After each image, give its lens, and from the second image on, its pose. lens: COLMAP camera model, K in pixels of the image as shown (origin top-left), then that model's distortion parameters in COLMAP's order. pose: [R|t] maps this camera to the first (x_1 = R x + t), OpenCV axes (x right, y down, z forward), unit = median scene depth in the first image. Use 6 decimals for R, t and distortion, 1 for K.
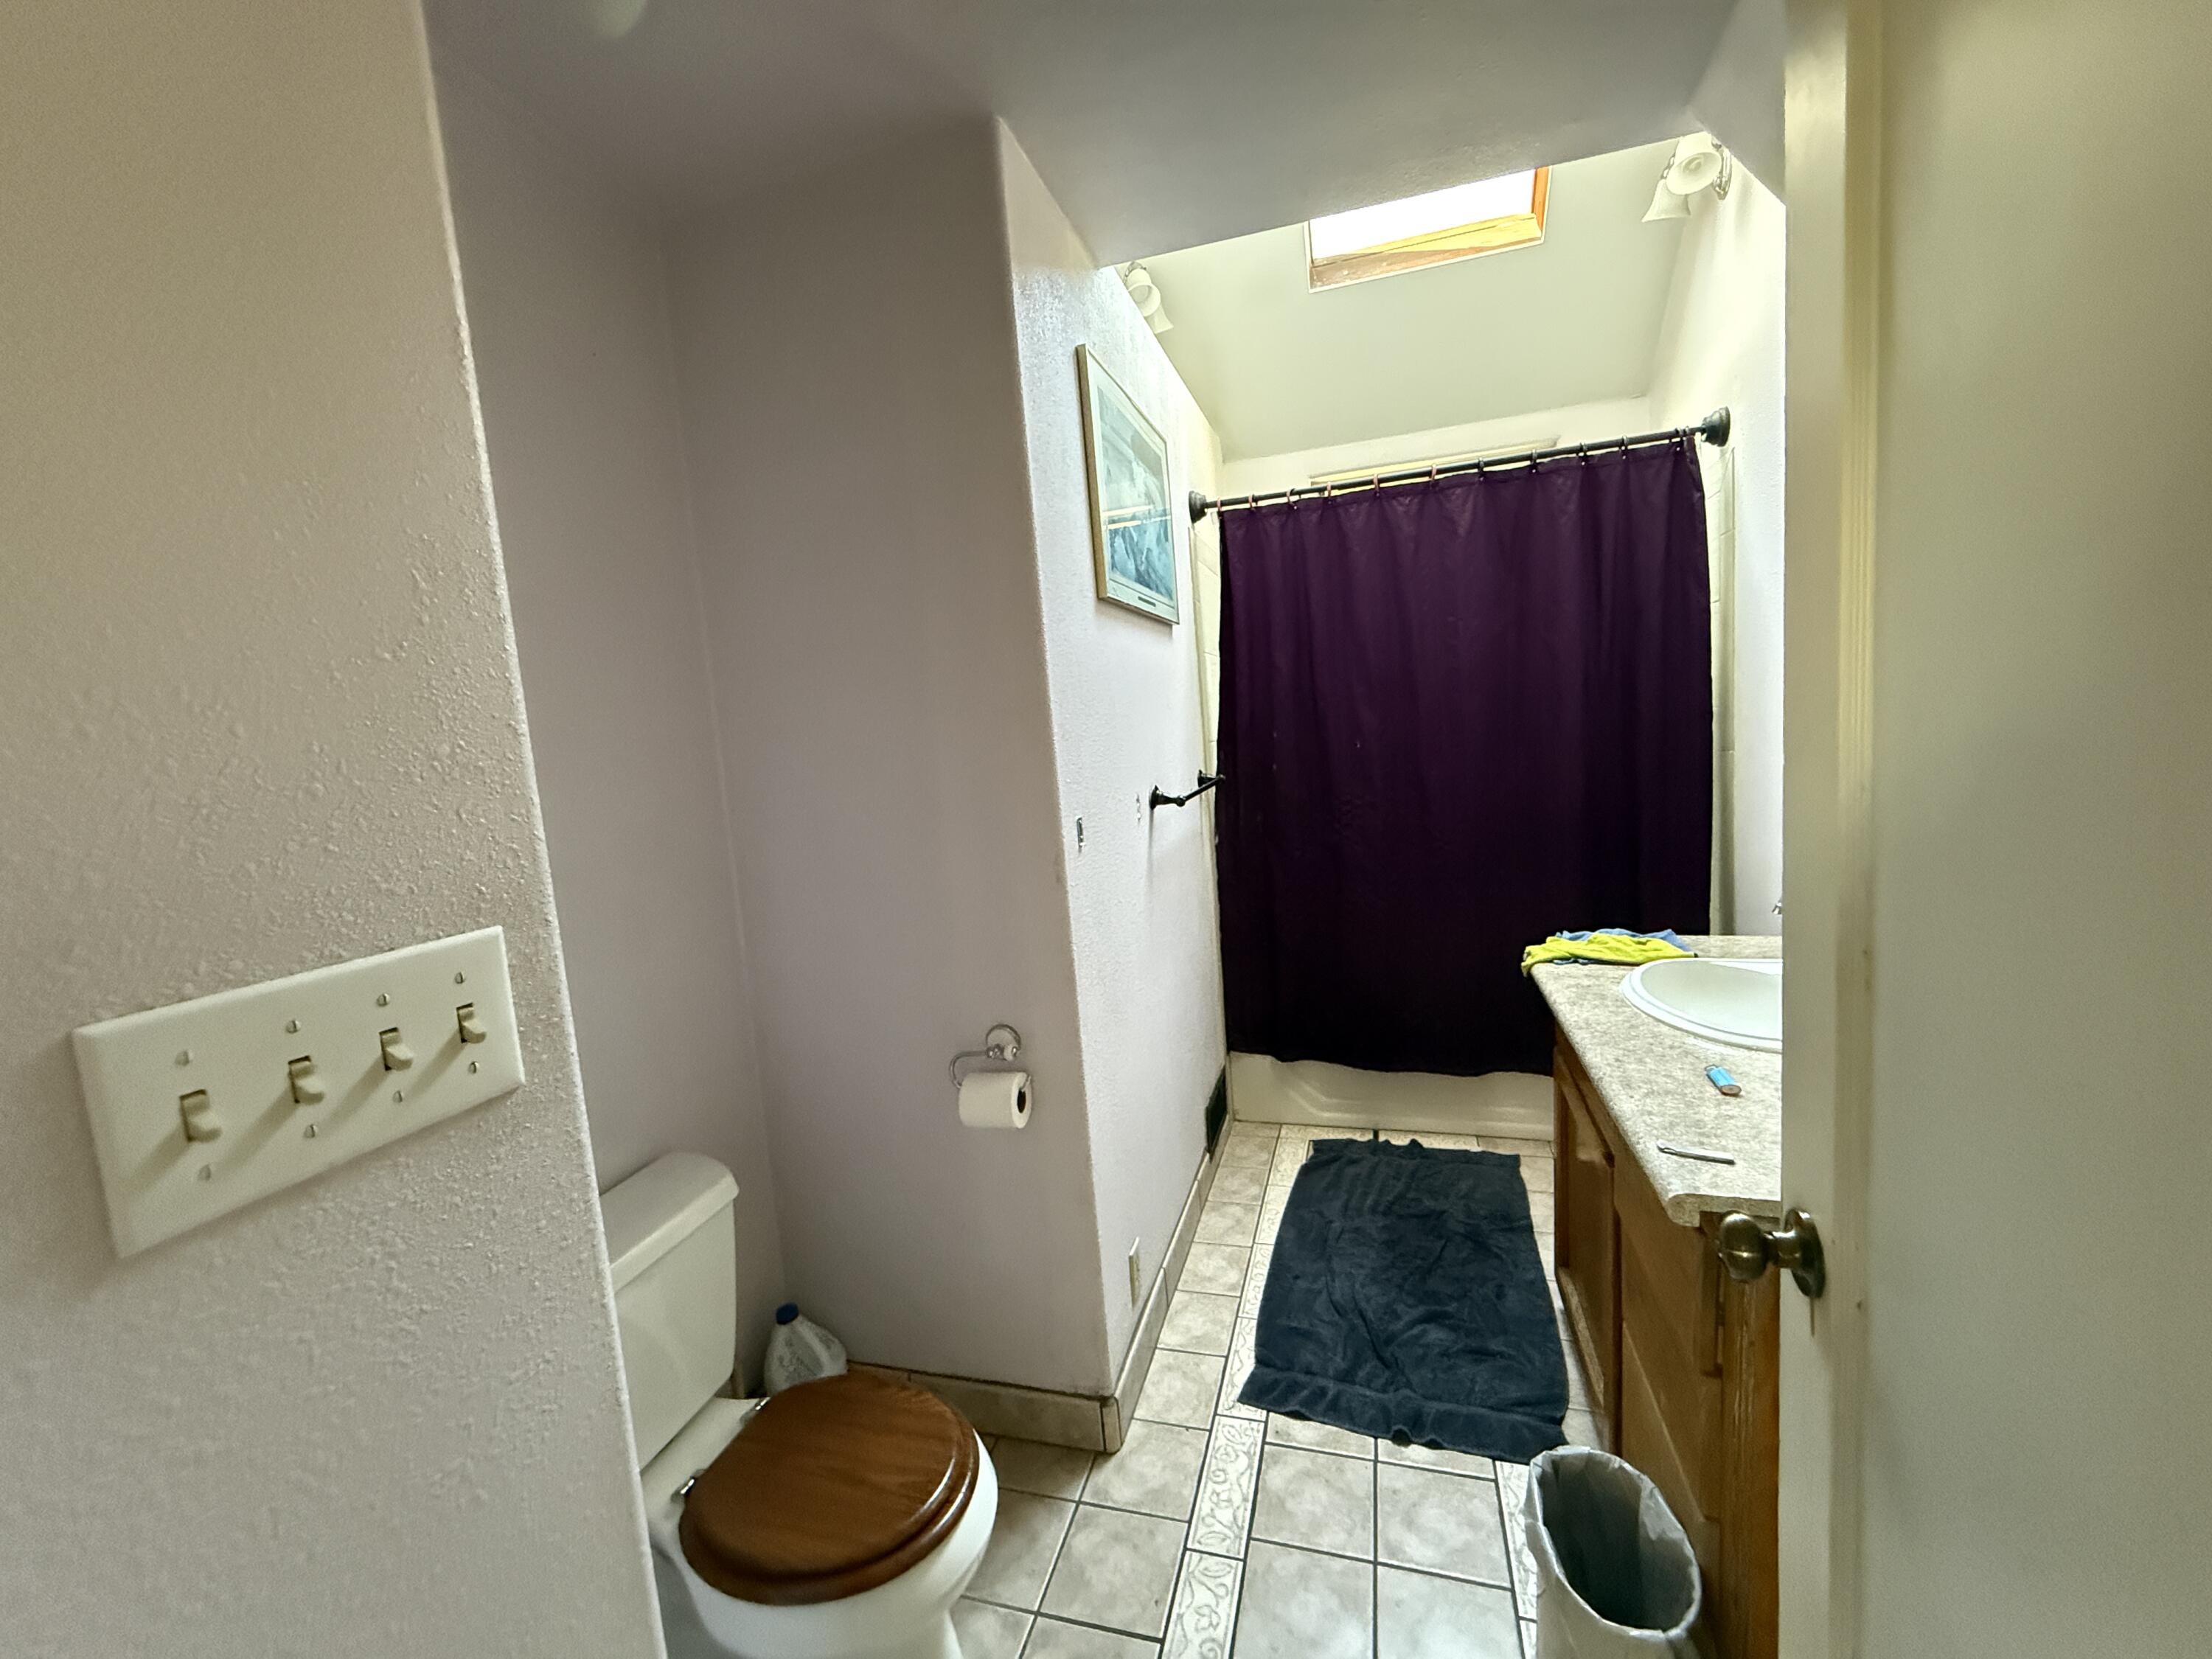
lens RADIAL K [[881.5, 0, 1102.6], [0, 881.5, 828.5], [0, 0, 1]] dist [0.000957, -0.000024]
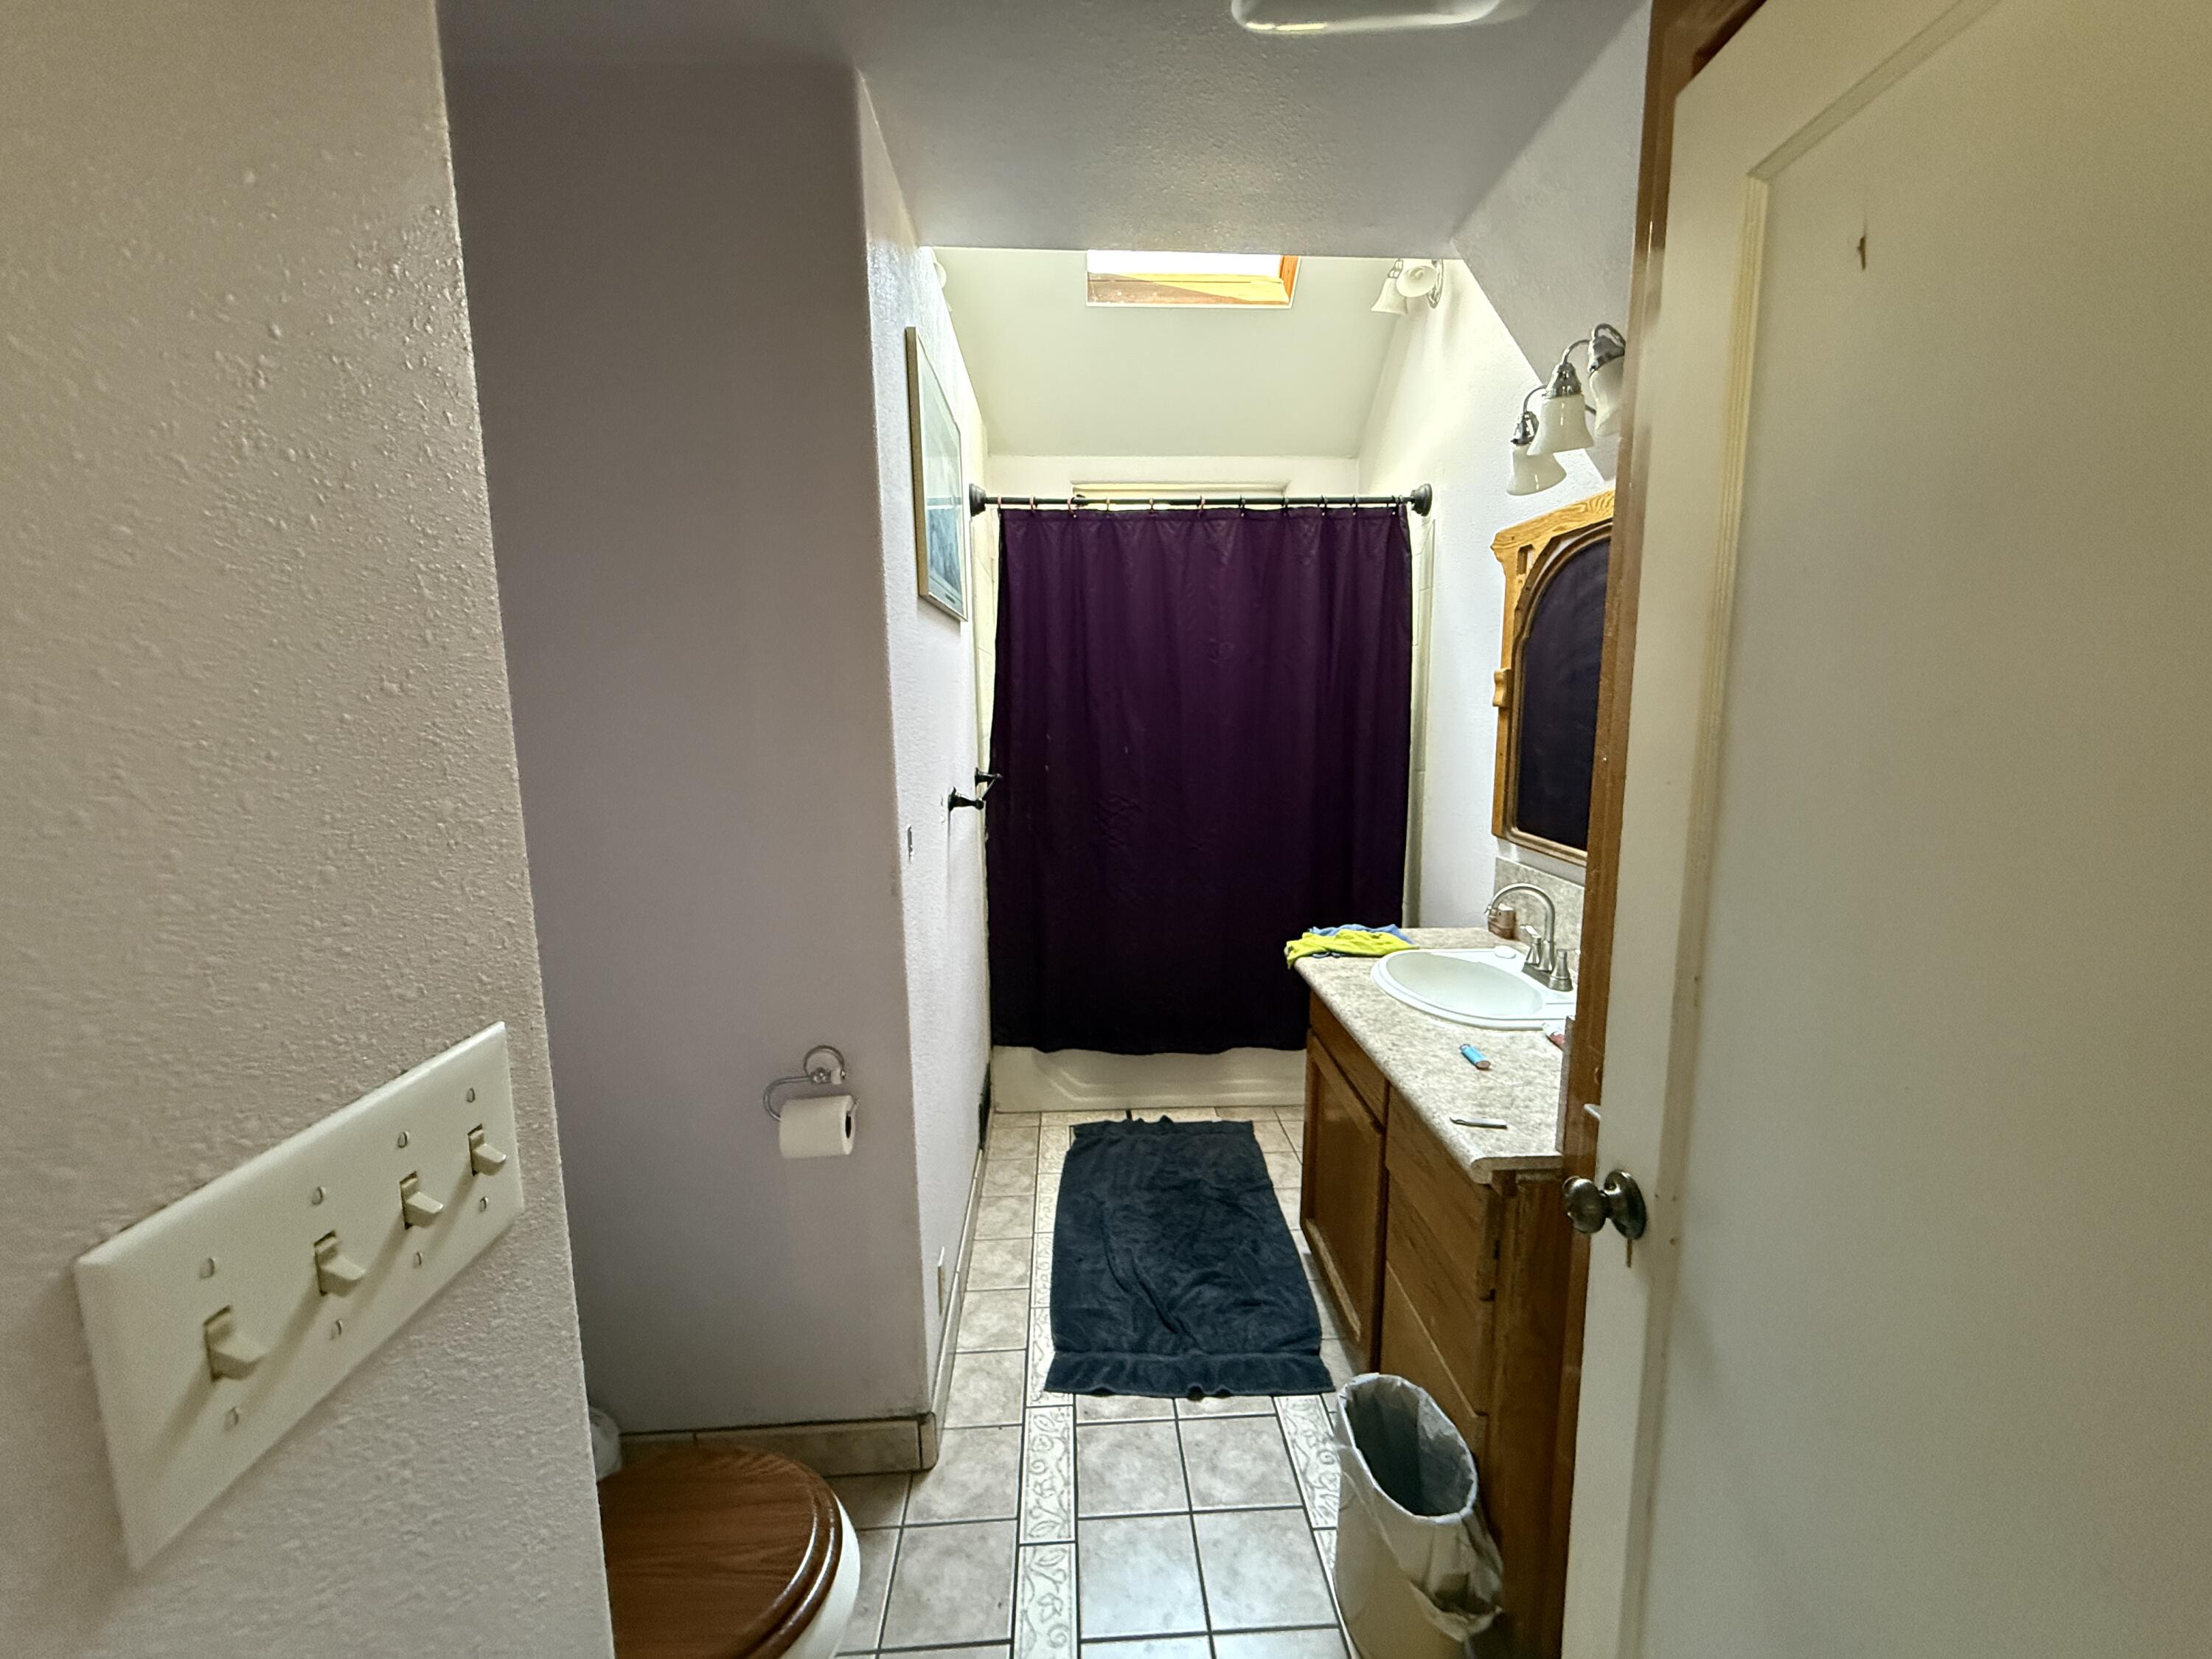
lens RADIAL K [[881.3, 0, 1106.8], [0, 881.3, 829.8], [0, 0, 1]] dist [-0.000451, 0.000625]
pose [[0.939453, 0.015356, 0.342333, -0.141034], [-0.023330, 0.999544, 0.019188, -0.029380], [-0.341883, -0.026013, 0.939383, 0.020468]]
